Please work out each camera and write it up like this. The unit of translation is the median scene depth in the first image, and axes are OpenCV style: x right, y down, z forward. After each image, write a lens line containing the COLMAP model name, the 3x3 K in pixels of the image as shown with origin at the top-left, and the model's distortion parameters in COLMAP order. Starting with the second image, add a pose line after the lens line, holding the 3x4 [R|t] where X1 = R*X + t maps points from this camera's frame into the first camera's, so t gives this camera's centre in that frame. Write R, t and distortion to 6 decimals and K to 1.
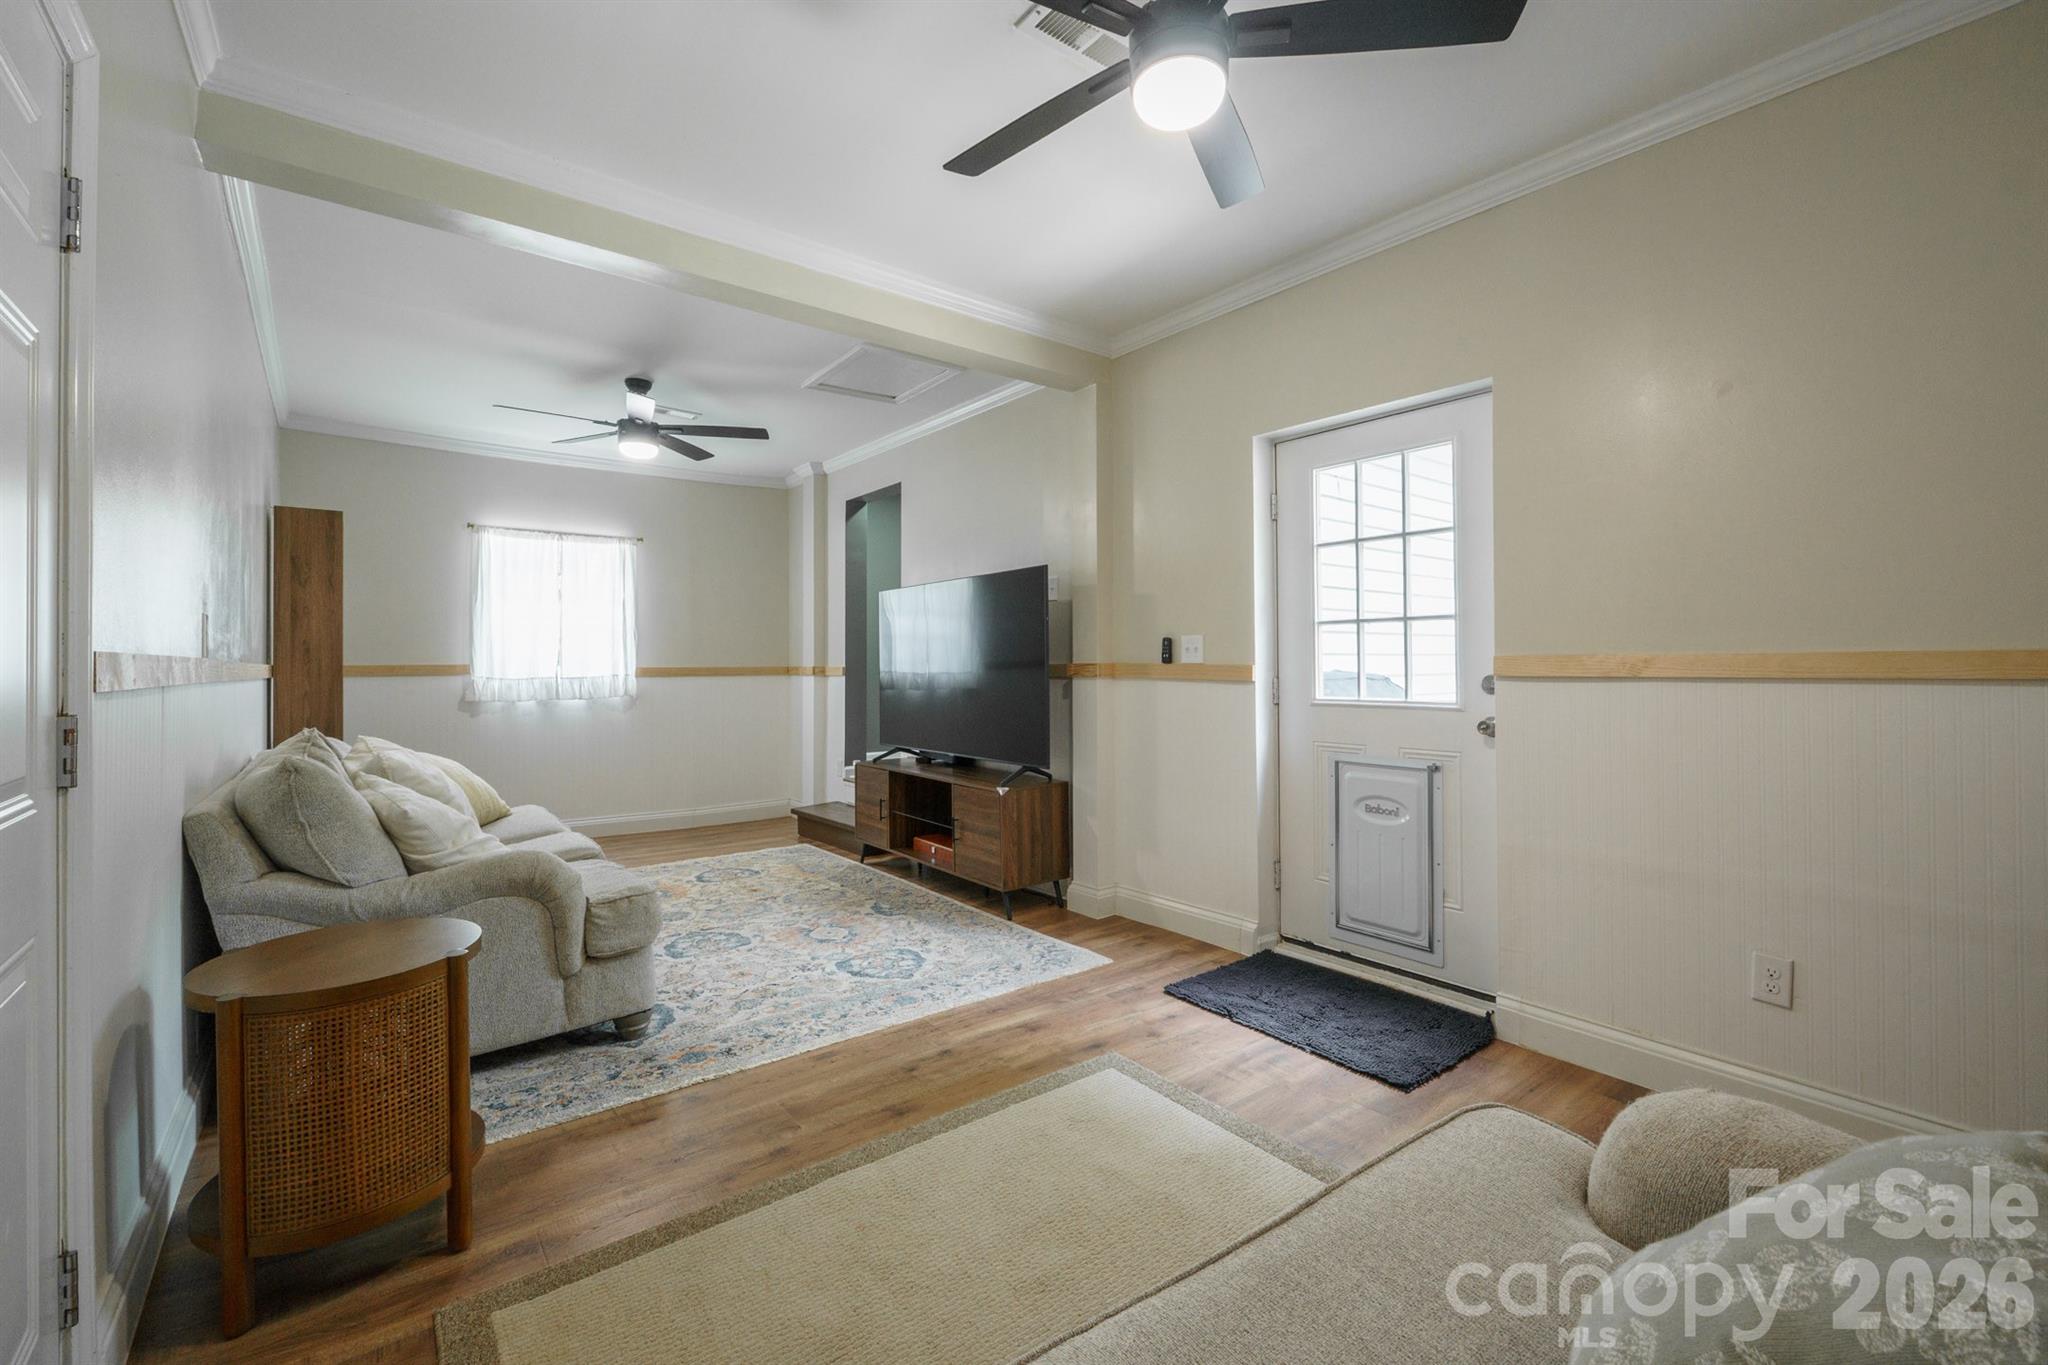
lens RADIAL K [[893.6, 0, 1028.7], [0, 893.6, 676.4], [0, 0, 1]] dist [-0.013768, 0.000015]
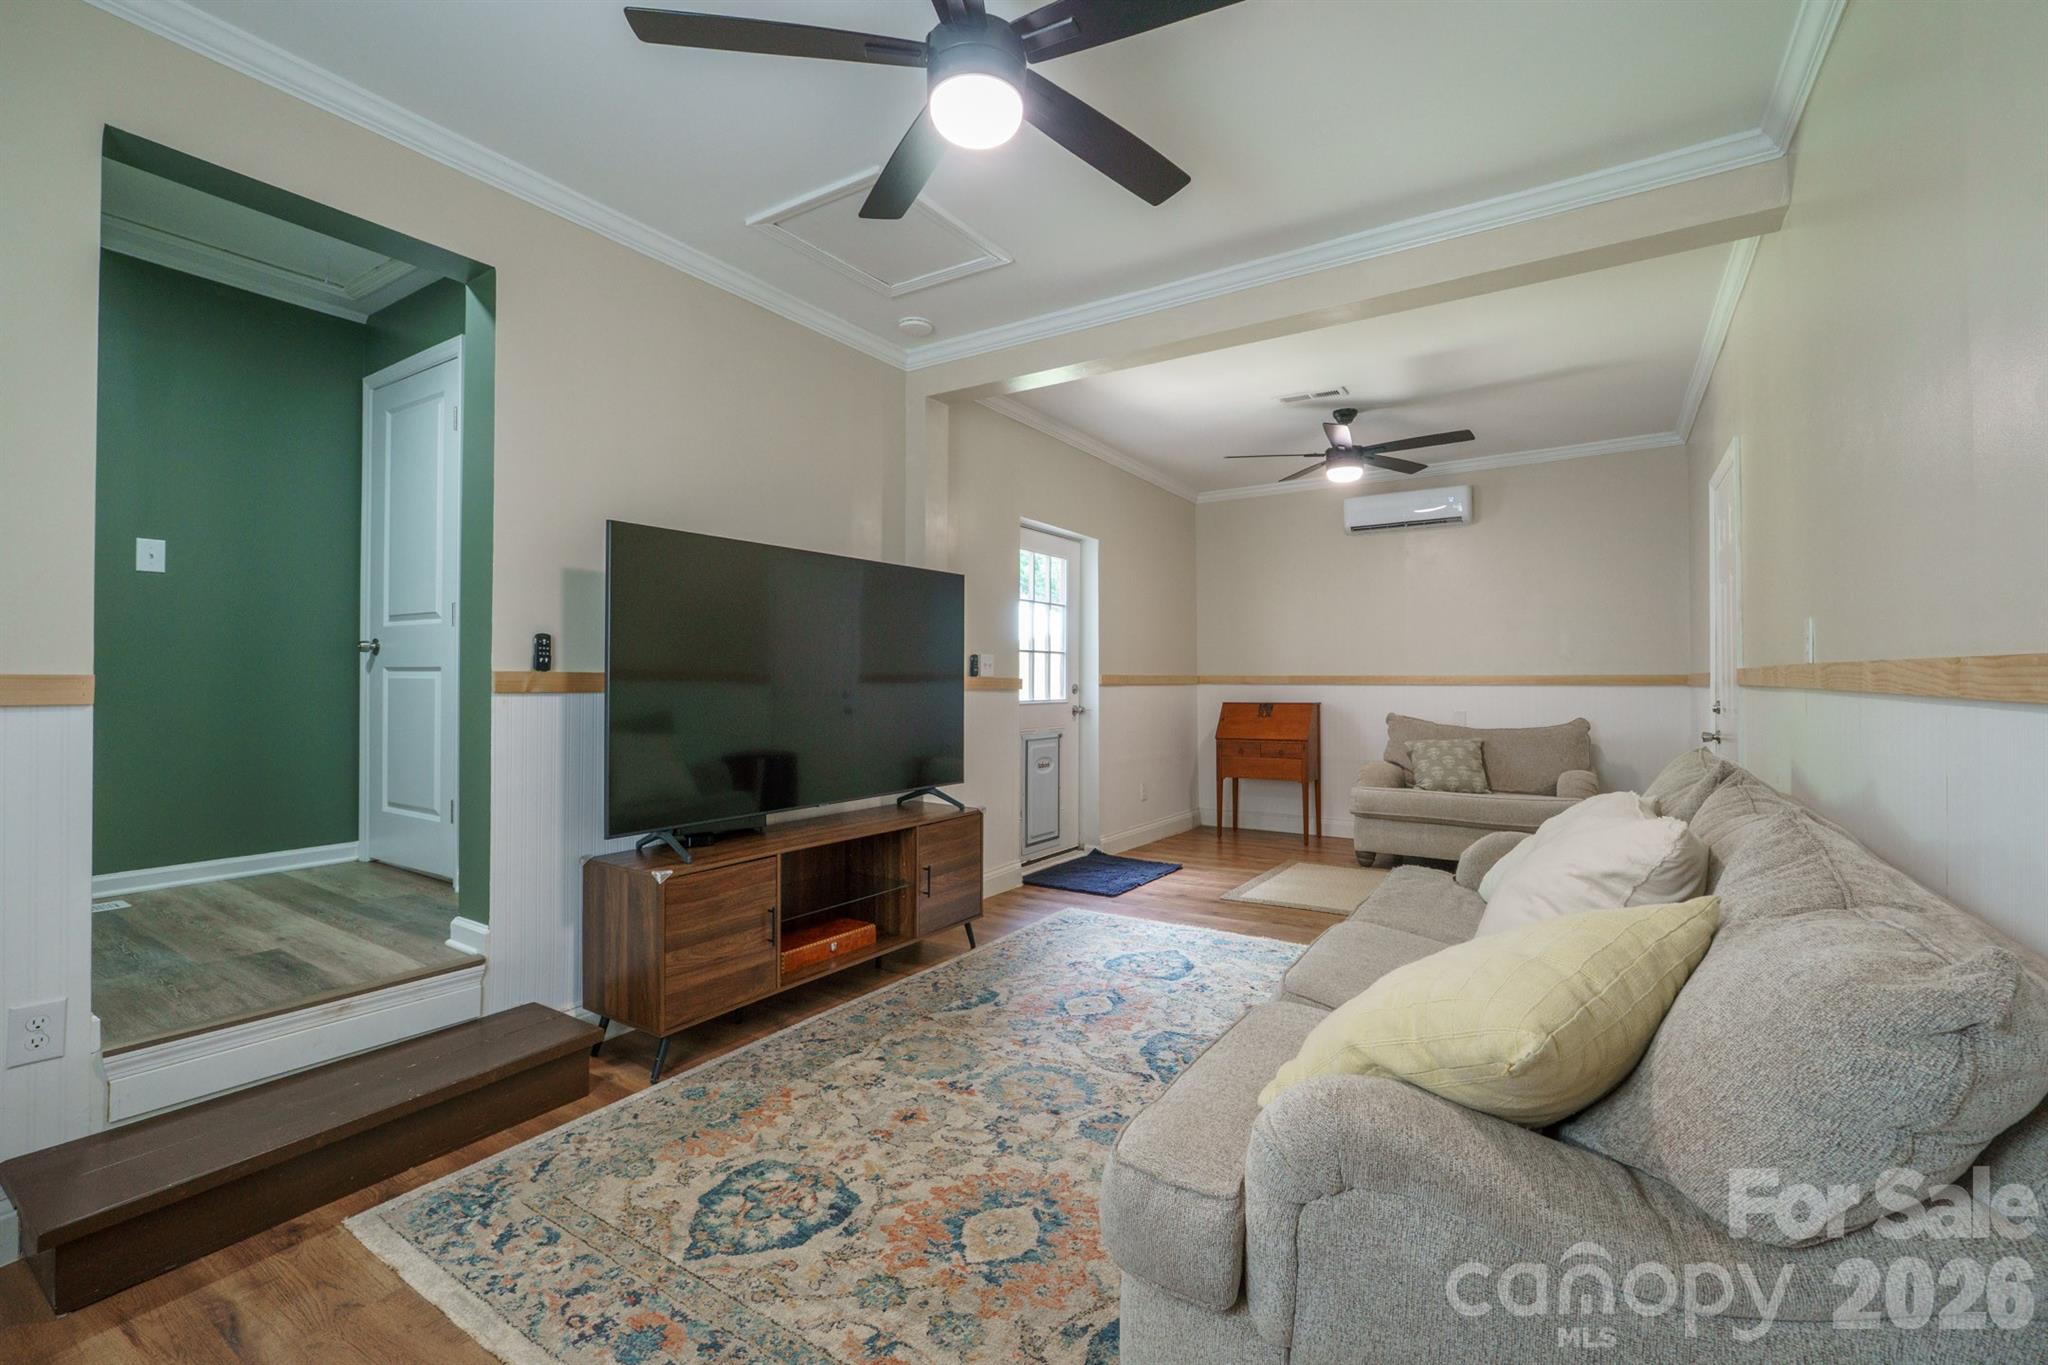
lens RADIAL K [[873.2, 0, 1037.8], [0, 873.2, 669.2], [0, 0, 1]] dist [-0.003728, -0.000222]
pose [[-0.348232, 0.013050, 0.937318, -1.064454], [0.007134, 0.999911, -0.011271, -0.011826], [-0.937381, 0.002762, -0.348294, 1.465771]]
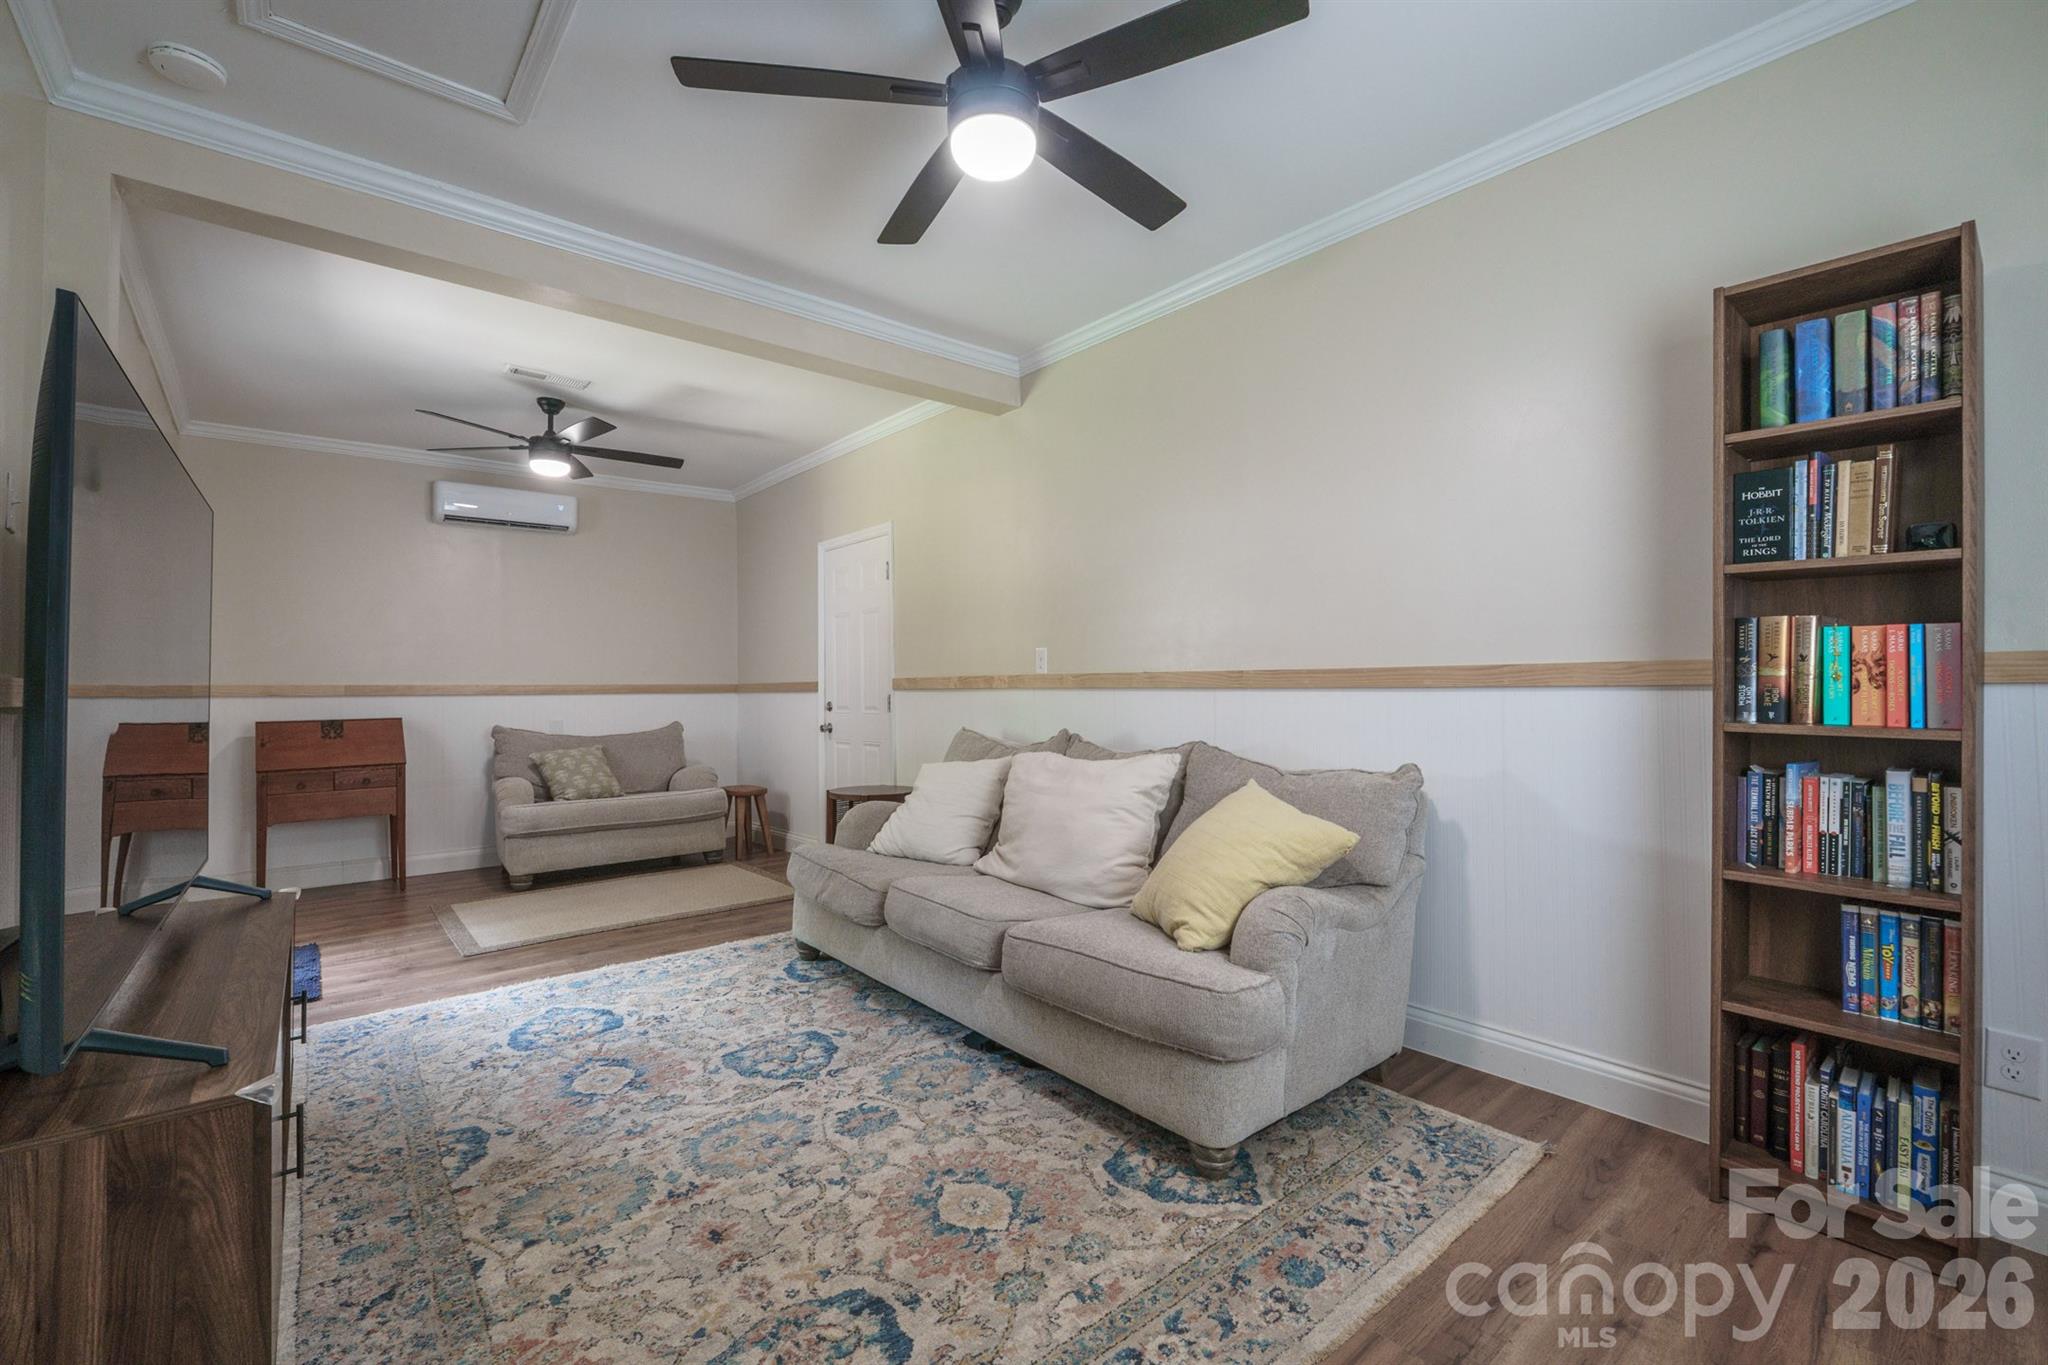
lens RADIAL K [[873.2, 0, 1037.8], [0, 873.2, 669.2], [0, 0, 1]] dist [-0.003728, -0.000222]
pose [[-0.998484, 0.009560, -0.054208, -0.574217], [0.010342, 0.999846, -0.014166, -0.009445], [0.054064, -0.014705, -0.998429, 1.861947]]
